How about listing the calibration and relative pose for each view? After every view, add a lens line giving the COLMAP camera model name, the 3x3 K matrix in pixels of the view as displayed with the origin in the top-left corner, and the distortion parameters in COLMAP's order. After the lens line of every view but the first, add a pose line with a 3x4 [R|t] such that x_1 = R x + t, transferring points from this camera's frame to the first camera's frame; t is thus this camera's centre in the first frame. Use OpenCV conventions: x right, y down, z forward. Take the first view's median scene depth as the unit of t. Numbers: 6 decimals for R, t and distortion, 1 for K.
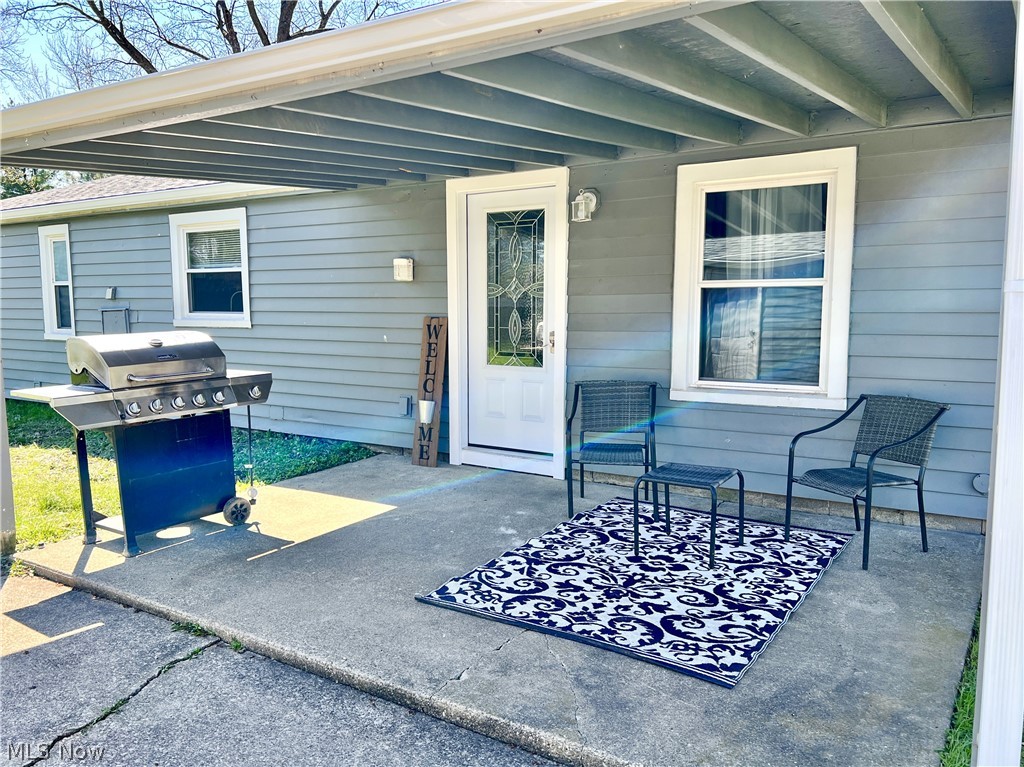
lens RADIAL K [[828.8, 0, 507.3], [0, 828.8, 382.1], [0, 0, 1]] dist [0.040757, -0.030397]
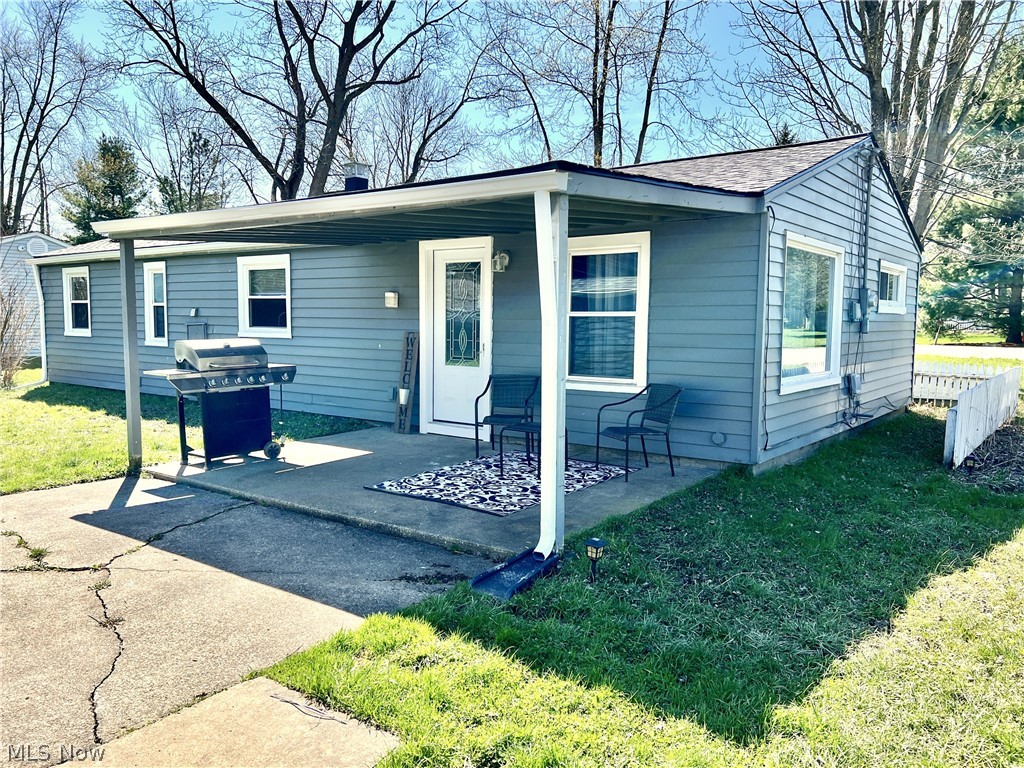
lens RADIAL K [[828.8, 0, 516.5], [0, 828.8, 386.8], [0, 0, 1]] dist [0.040757, -0.030397]
pose [[0.997995, 0.019056, -0.060359, 0.275380], [-0.020087, 0.999662, -0.016532, 0.055728], [0.060023, 0.017711, 0.998040, -0.661203]]
